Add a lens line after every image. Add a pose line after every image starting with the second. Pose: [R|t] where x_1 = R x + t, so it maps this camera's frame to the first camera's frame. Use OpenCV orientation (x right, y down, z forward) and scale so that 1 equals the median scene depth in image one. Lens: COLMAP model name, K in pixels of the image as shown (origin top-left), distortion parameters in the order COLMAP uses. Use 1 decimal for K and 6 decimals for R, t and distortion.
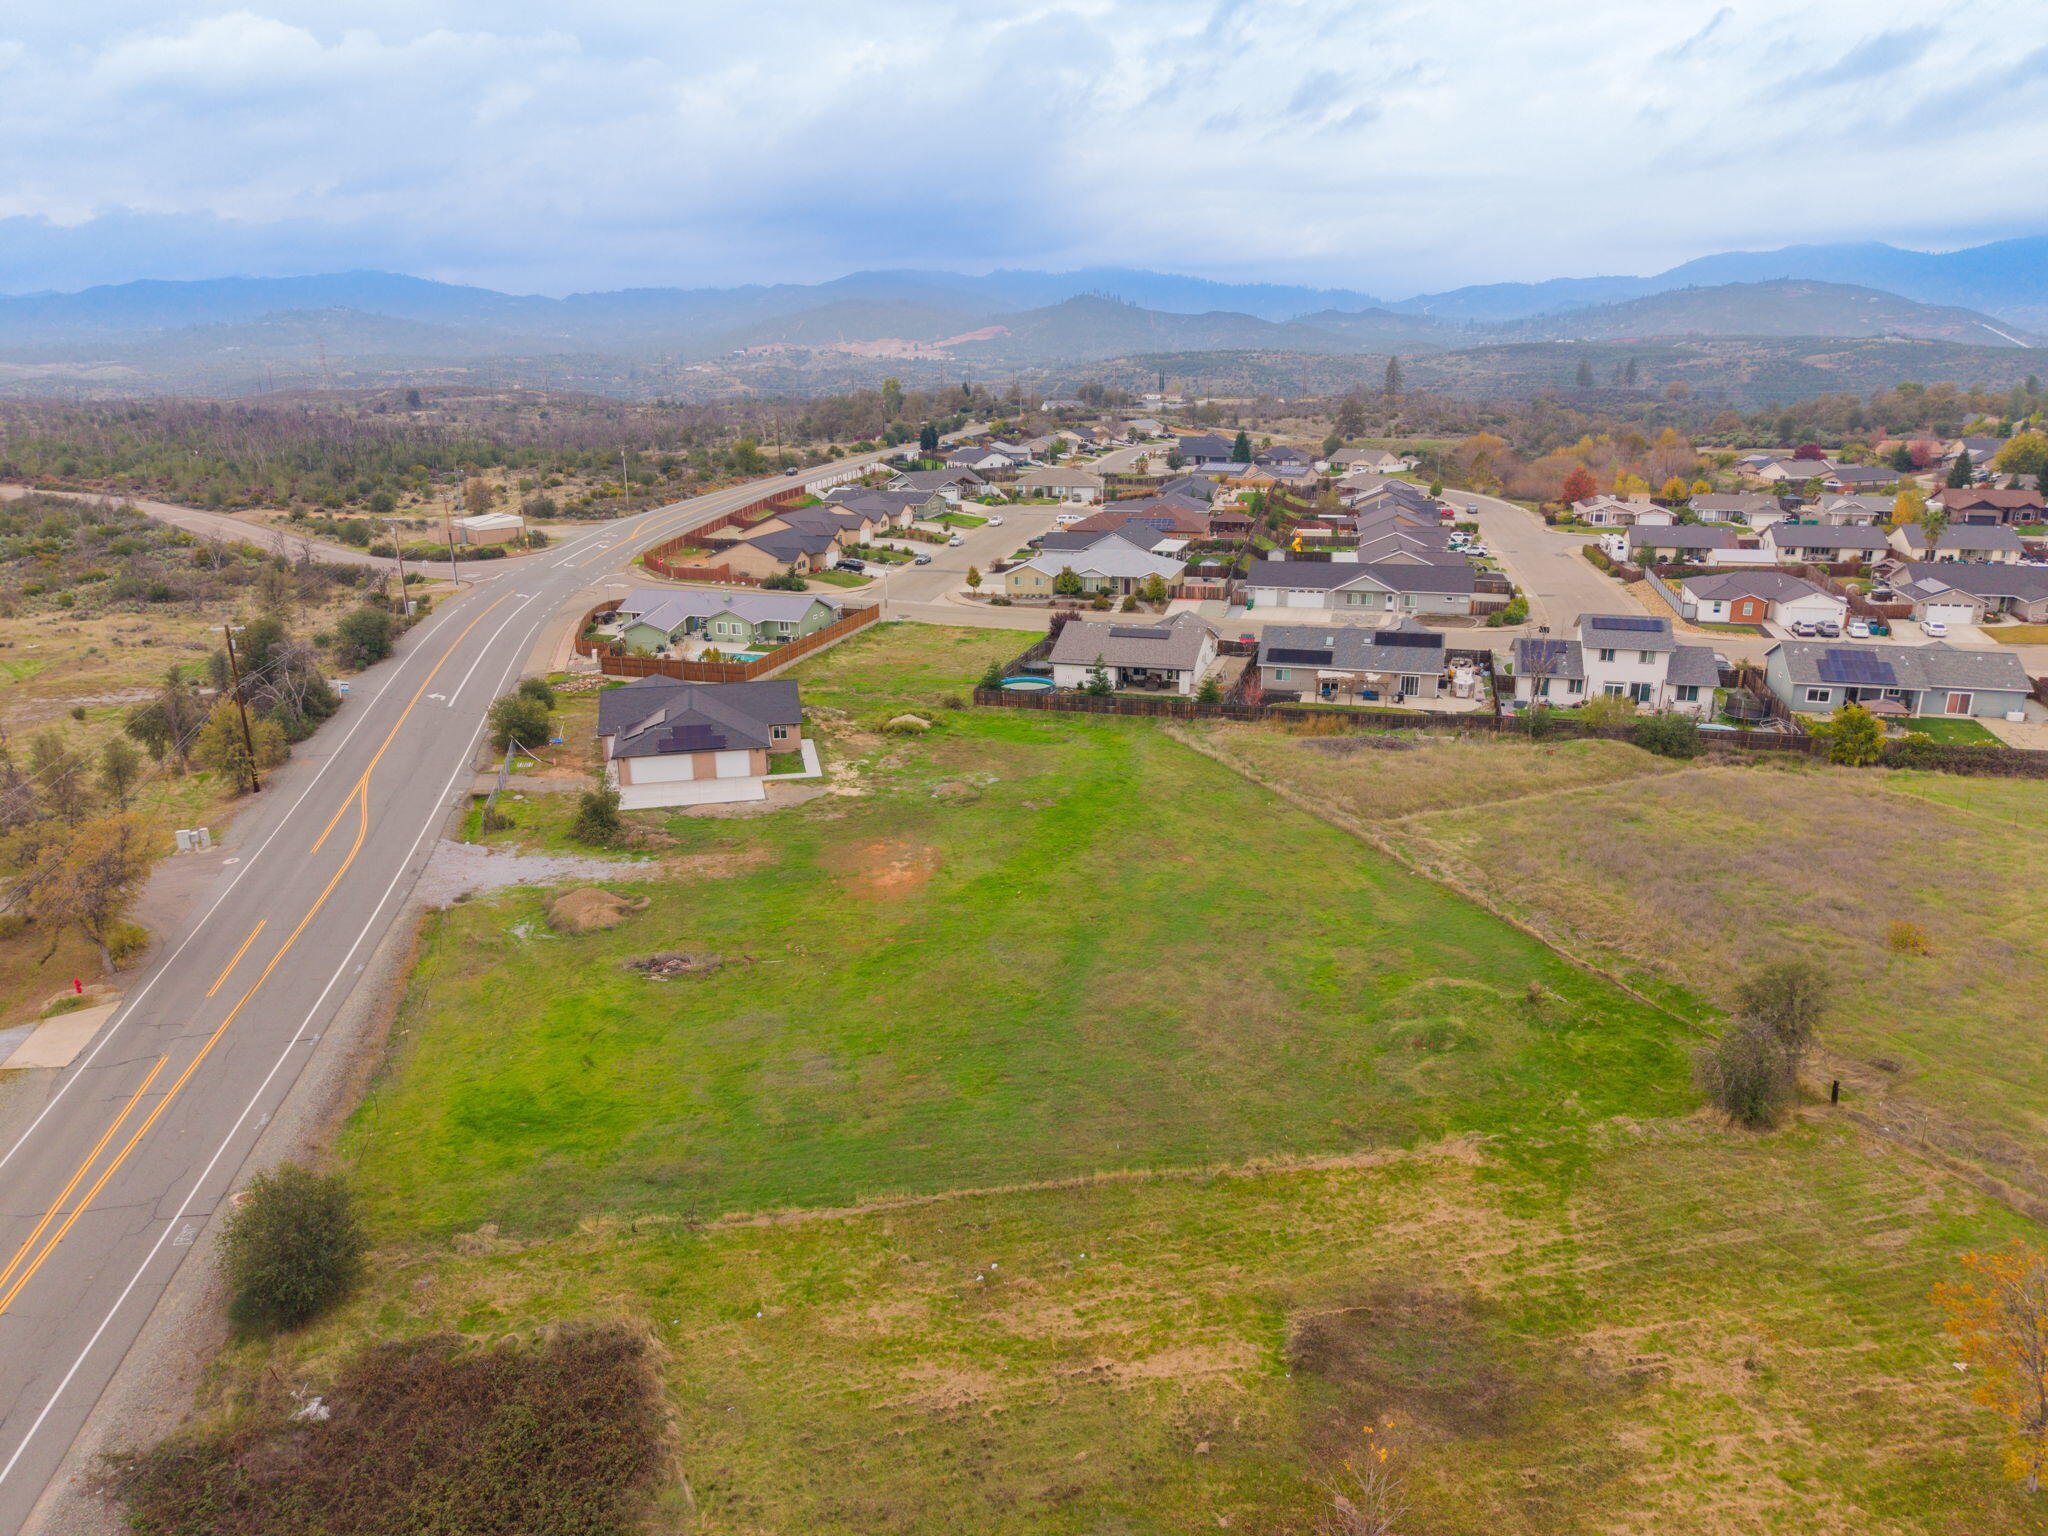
lens RADIAL K [[1363.7, 0, 1024.0], [0, 1363.7, 768.0], [0, 0, 1]] dist [0.006478, 0.001567]
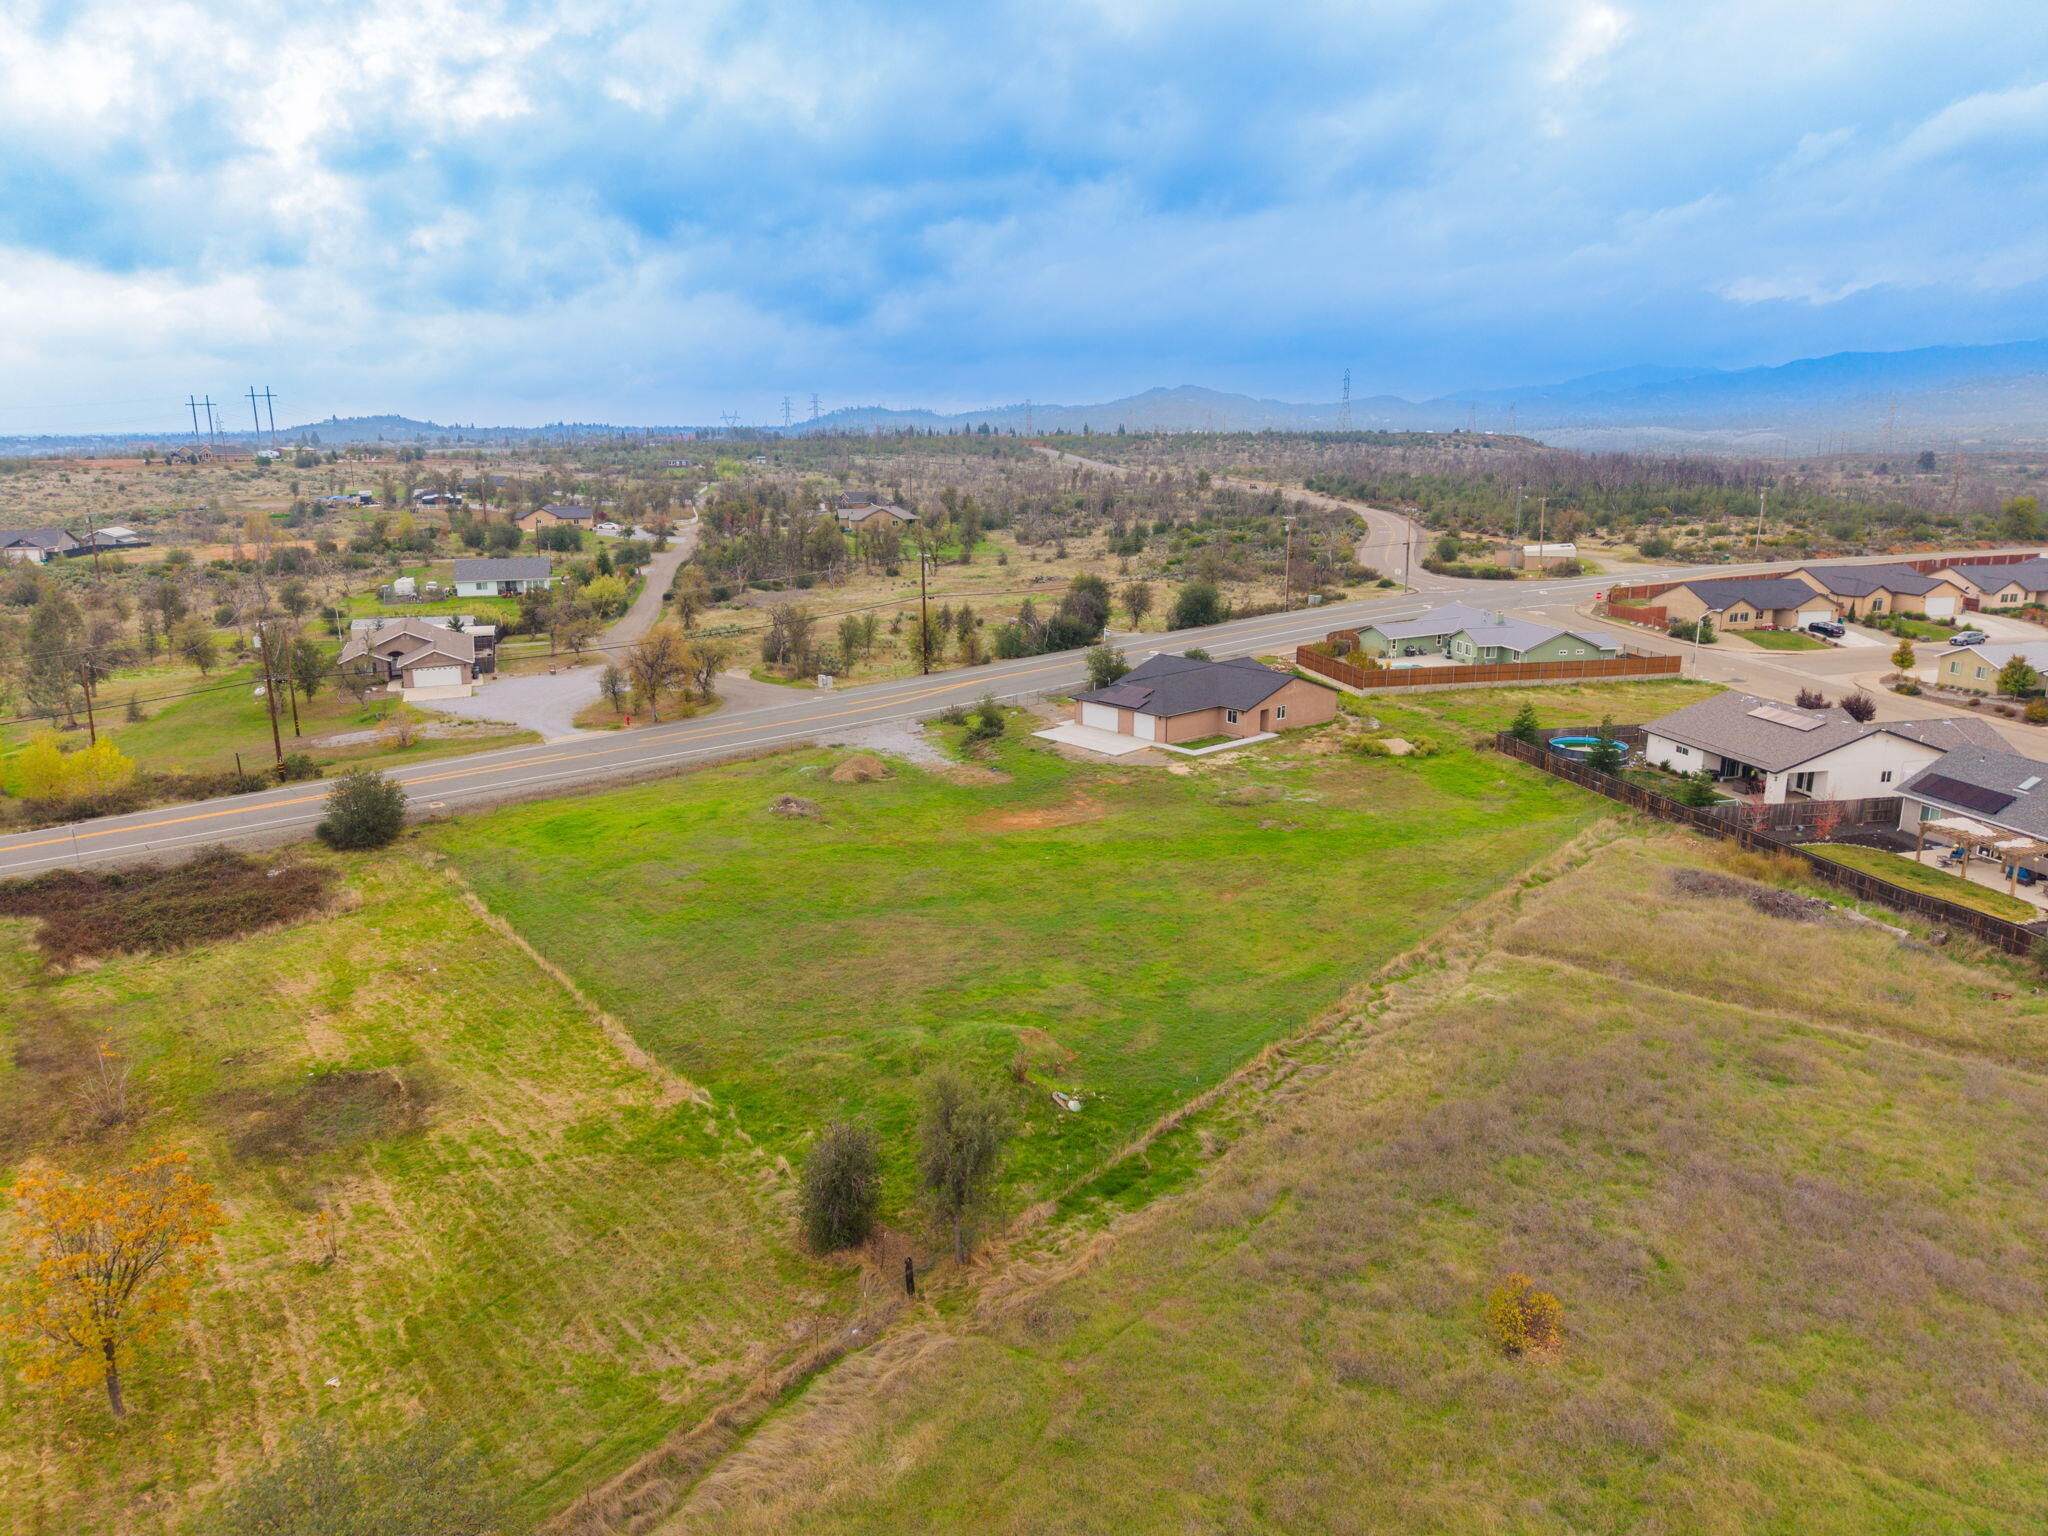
lens RADIAL K [[1363.7, 0, 1024.0], [0, 1363.7, 768.0], [0, 0, 1]] dist [0.006478, 0.001567]
pose [[0.468986, 0.213484, -0.857016, 1.387515], [-0.255776, 0.961595, 0.099566, -0.112337], [0.845359, 0.172509, 0.505578, 0.787742]]
